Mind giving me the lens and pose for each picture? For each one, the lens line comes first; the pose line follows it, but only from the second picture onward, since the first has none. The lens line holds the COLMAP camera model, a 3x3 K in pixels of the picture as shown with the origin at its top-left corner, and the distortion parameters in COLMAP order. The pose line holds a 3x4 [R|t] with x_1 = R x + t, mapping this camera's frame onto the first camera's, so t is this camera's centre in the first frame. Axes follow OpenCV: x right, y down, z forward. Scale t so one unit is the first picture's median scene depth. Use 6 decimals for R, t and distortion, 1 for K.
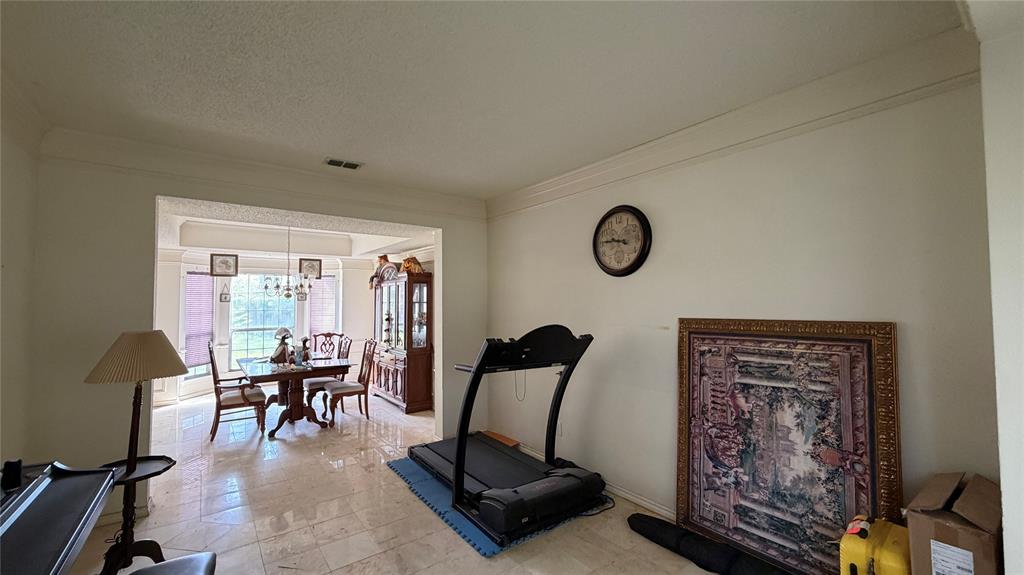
lens RADIAL K [[408.4, 0, 507.9], [0, 408.4, 286.5], [0, 0, 1]] dist [0.000114, 0.000260]
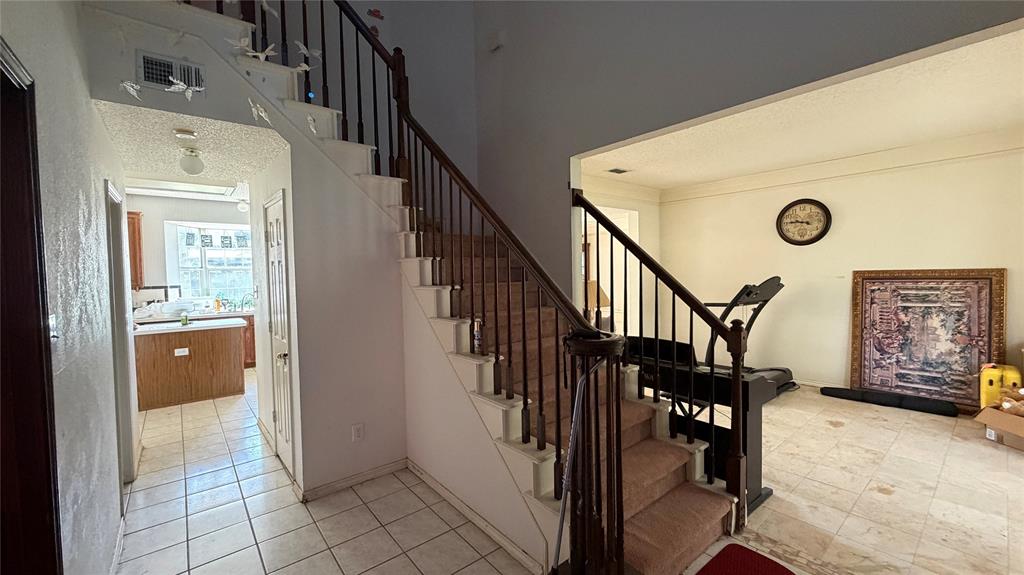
lens RADIAL K [[408.4, 0, 507.9], [0, 408.4, 286.5], [0, 0, 1]] dist [0.000114, 0.000260]
pose [[0.998879, -0.017061, 0.044144, -1.199353], [0.013481, 0.996691, 0.080155, -0.011133], [-0.045366, -0.079470, 0.995804, -0.665418]]
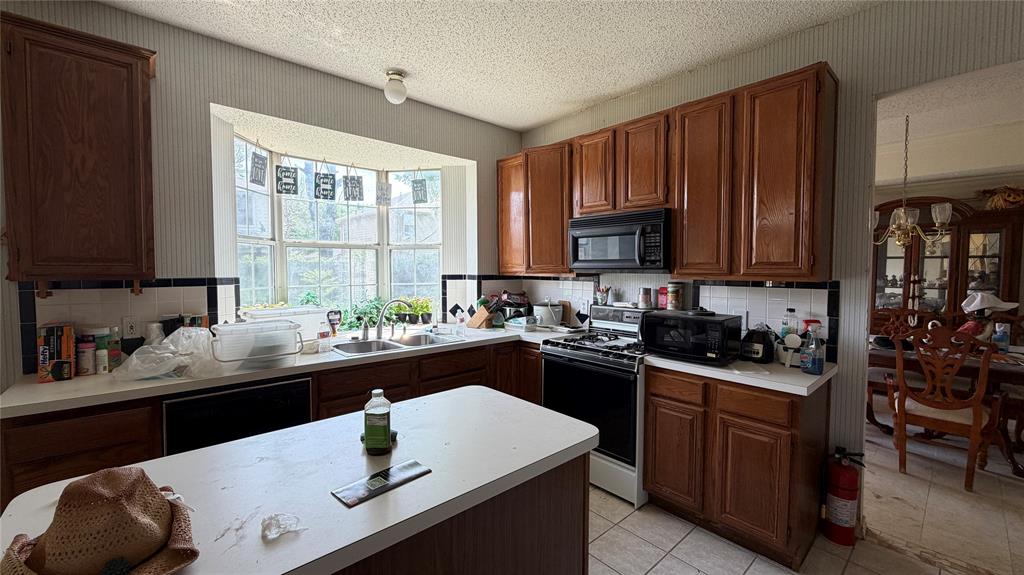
lens RADIAL K [[408.4, 0, 507.9], [0, 408.4, 286.5], [0, 0, 1]] dist [0.000114, 0.000260]
pose [[0.996216, 0.001642, 0.086895, -2.600549], [-0.009050, 0.996346, 0.084924, 0.092209], [-0.086438, -0.085389, 0.992591, 0.948604]]
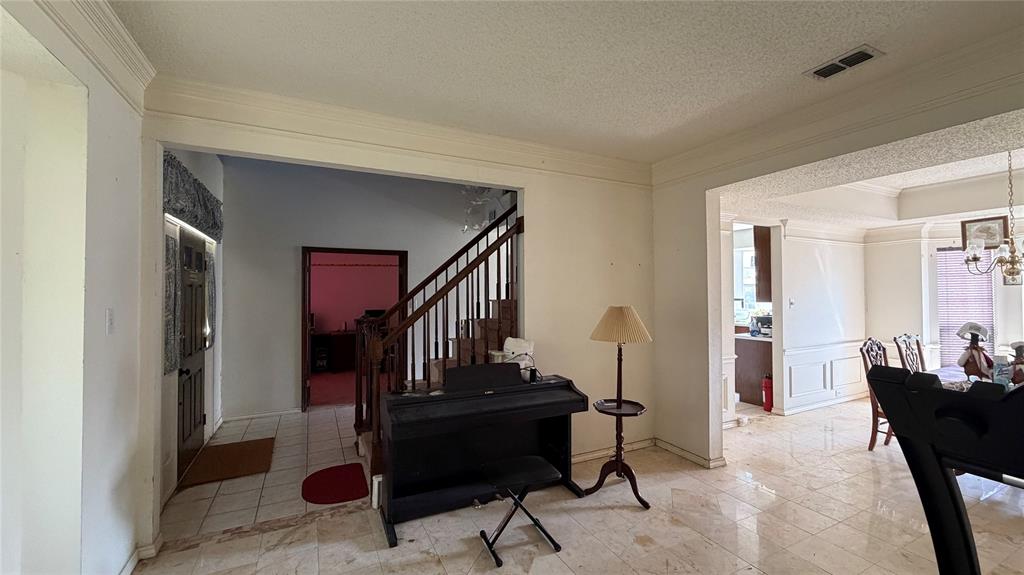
lens RADIAL K [[405.7, 0, 512.0], [0, 405.7, 287.5], [0, 0, 1]] dist [0.001243, 0.000226]
pose [[-0.177027, -0.010429, -0.984151, 0.425207], [0.042975, 0.998908, -0.018316, 0.052412], [0.983267, -0.045537, -0.176386, 0.807353]]
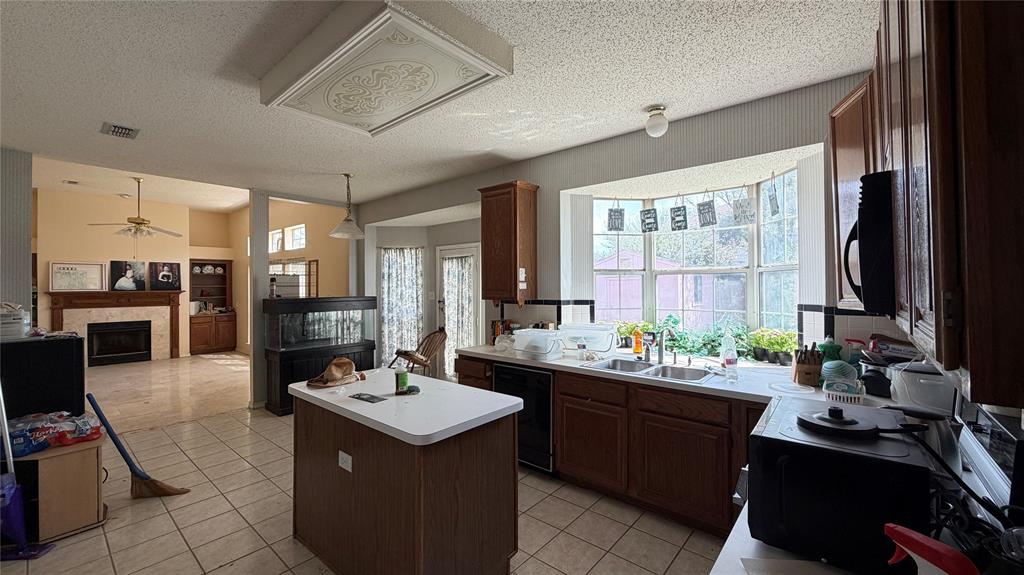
lens RADIAL K [[408.9, 0, 510.3], [0, 408.9, 283.3], [0, 0, 1]] dist [0.000054, 0.000032]
pose [[0.225336, -0.006526, -0.974259, -1.778645], [0.043235, 0.999059, 0.003308, 0.084588], [0.973321, -0.042867, 0.225407, 1.441143]]
